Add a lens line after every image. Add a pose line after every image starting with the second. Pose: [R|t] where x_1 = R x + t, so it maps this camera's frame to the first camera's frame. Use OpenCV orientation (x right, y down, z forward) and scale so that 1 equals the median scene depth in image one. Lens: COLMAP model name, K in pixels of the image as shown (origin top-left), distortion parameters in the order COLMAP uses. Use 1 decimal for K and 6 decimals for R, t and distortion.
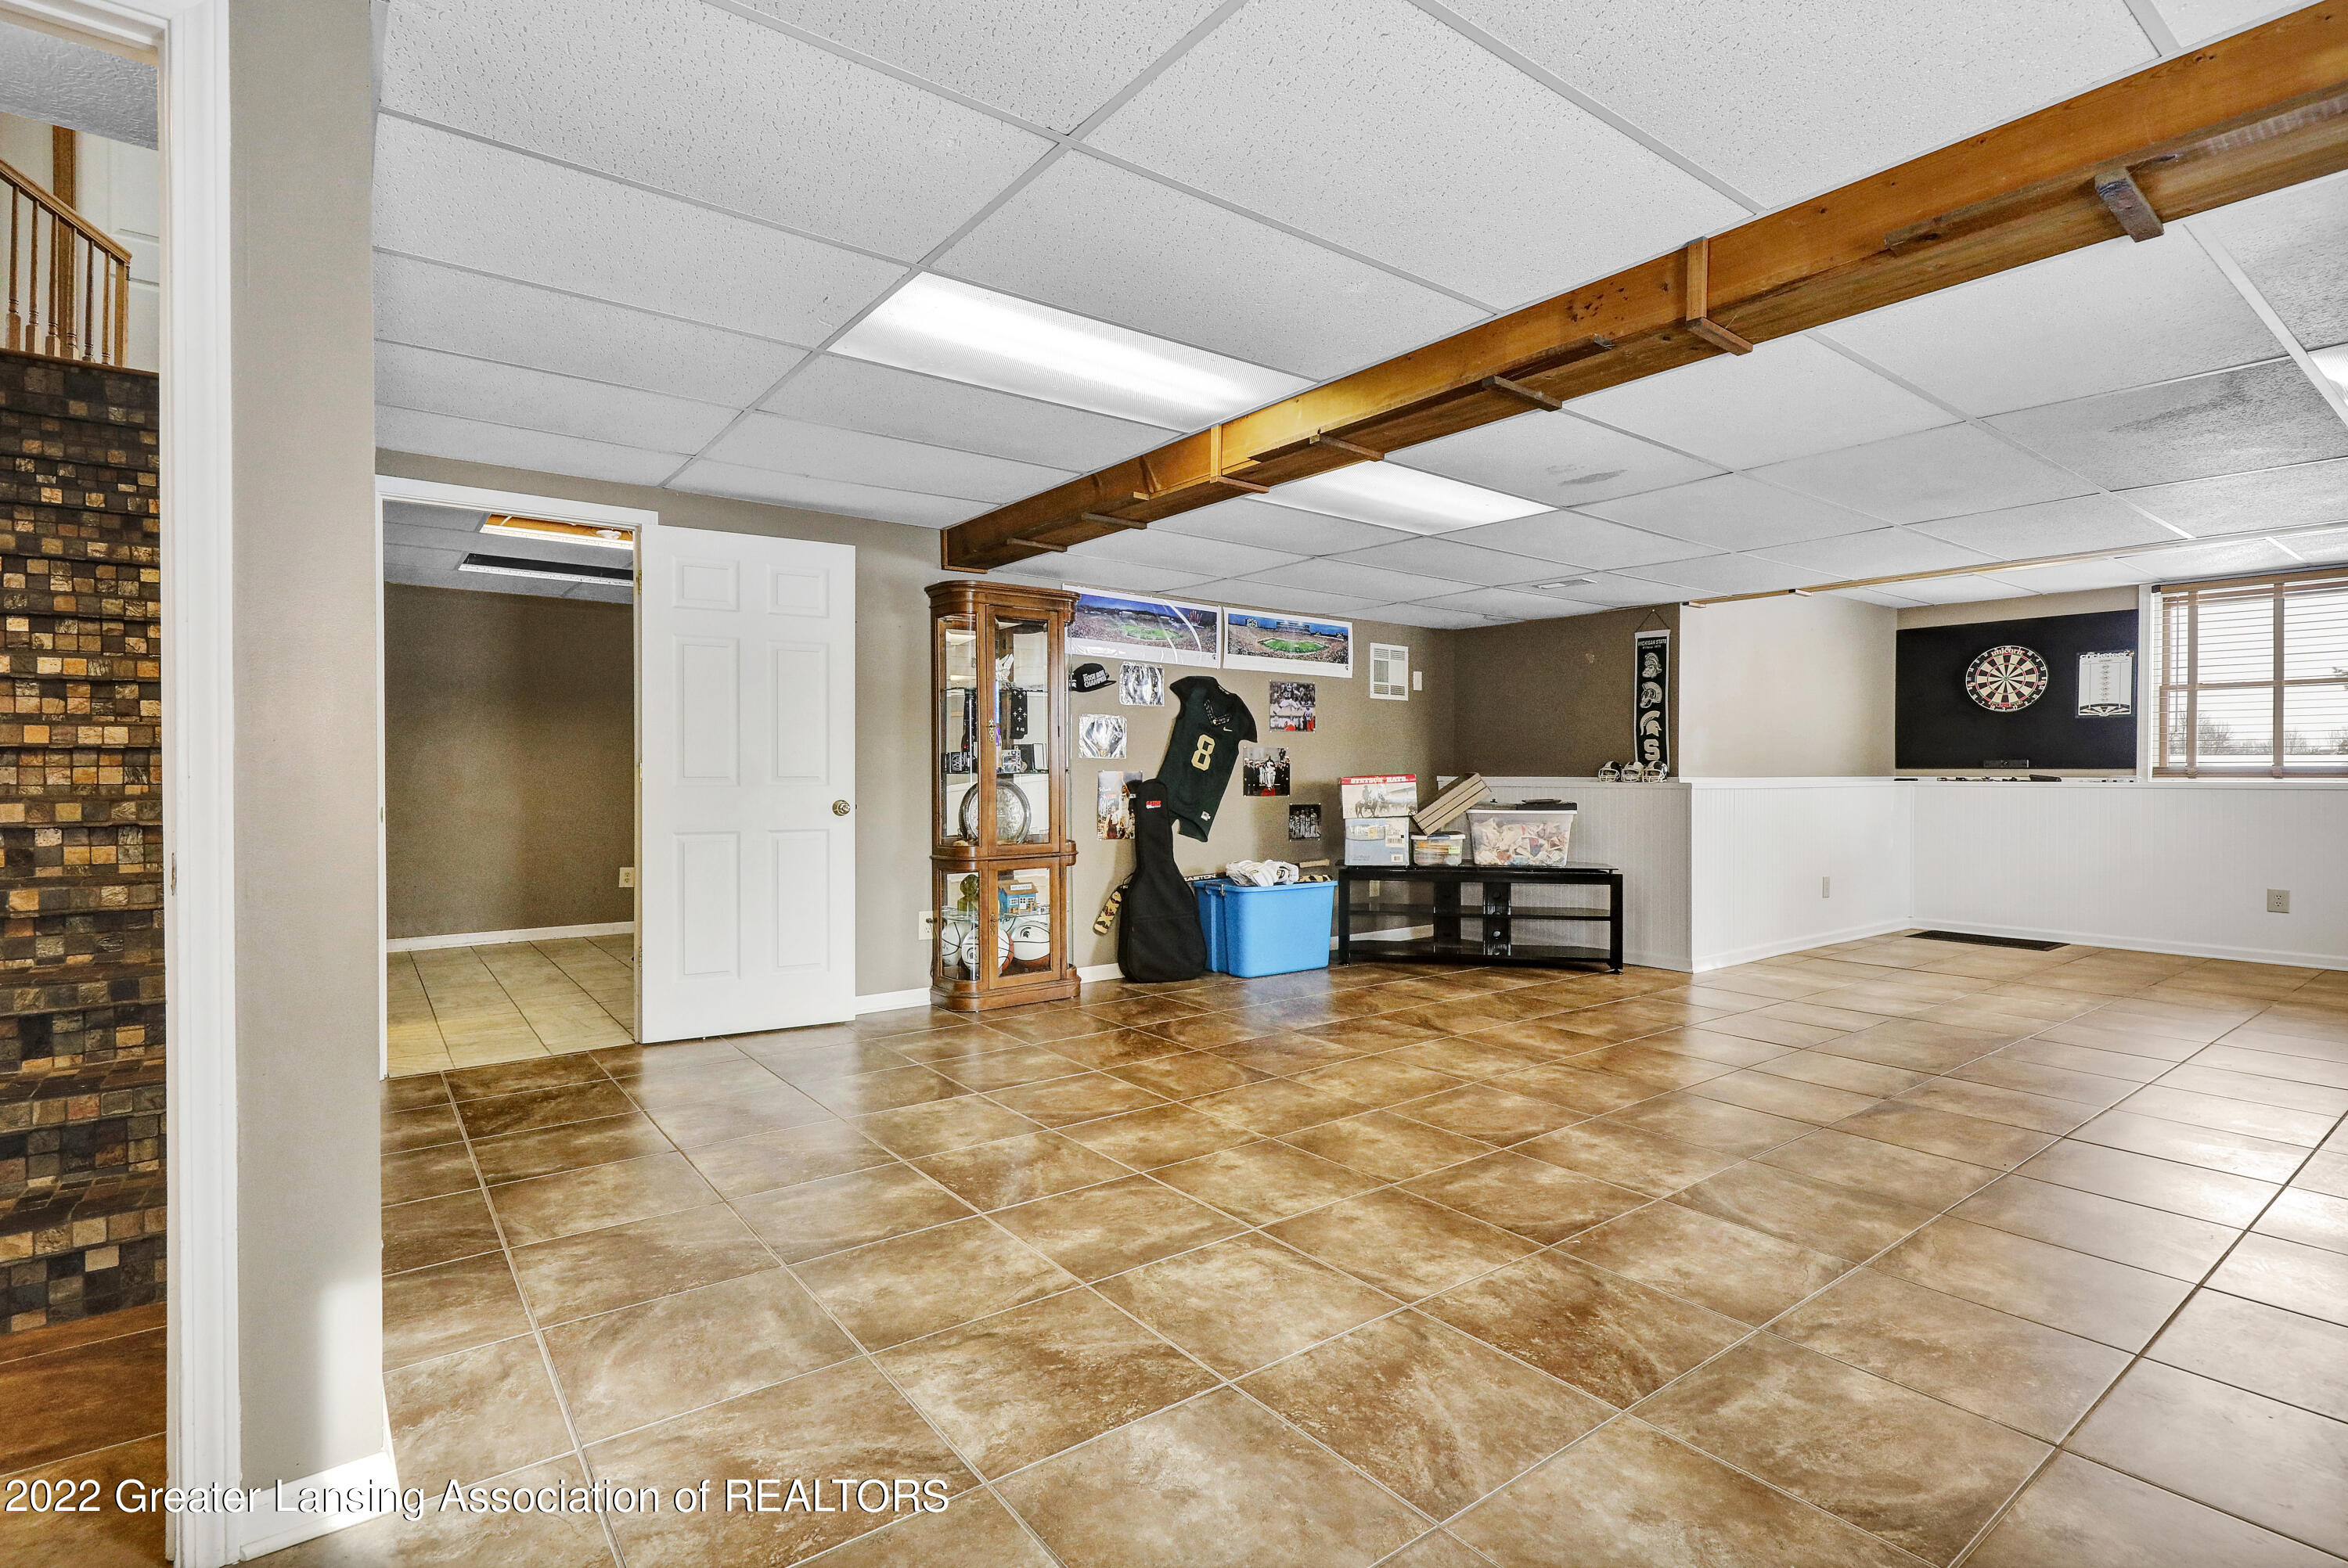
lens RADIAL K [[1071.0, 0, 1171.4], [0, 1071.0, 776.2], [0, 0, 1]] dist [-0.004016, -0.001234]
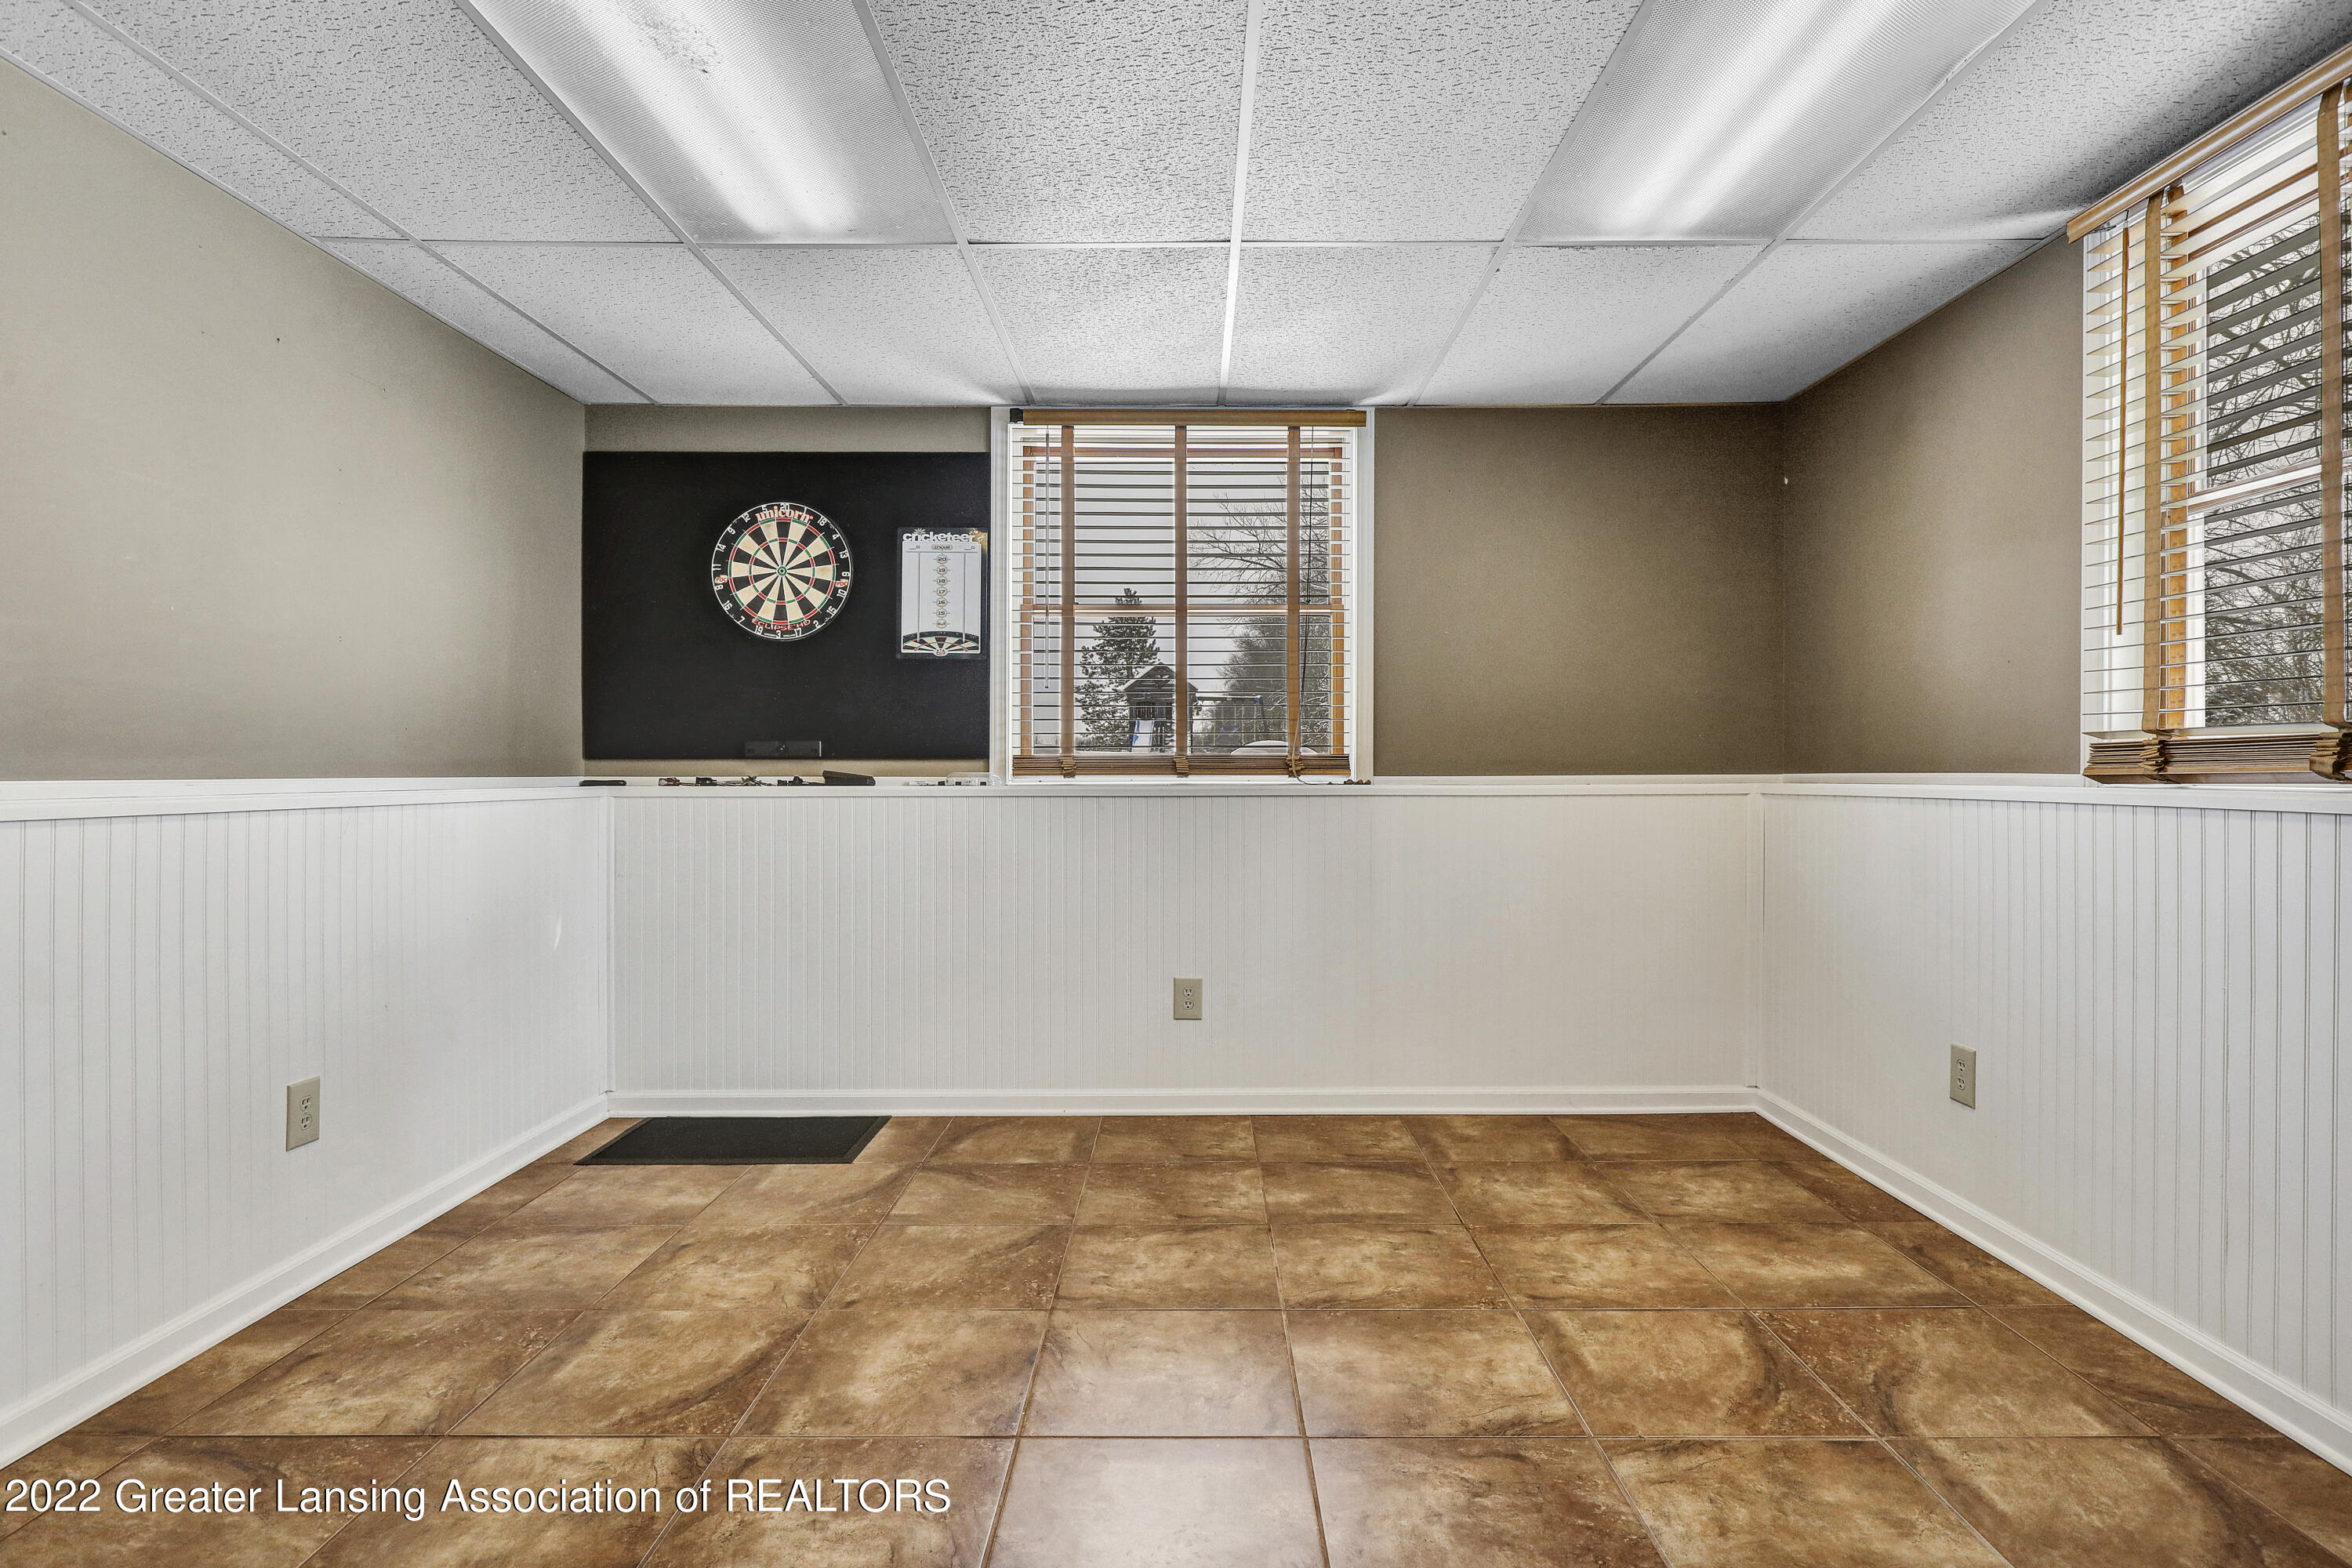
lens RADIAL K [[1292.0, 0, 1181.8], [0, 1292.0, 779.7], [0, 0, 1]] dist [-0.003812, -0.000116]
pose [[0.638151, -0.006613, 0.769883, 0.462695], [0.006892, 0.999972, 0.002876, 0.001838], [-0.769881, 0.003471, 0.638178, 0.507393]]
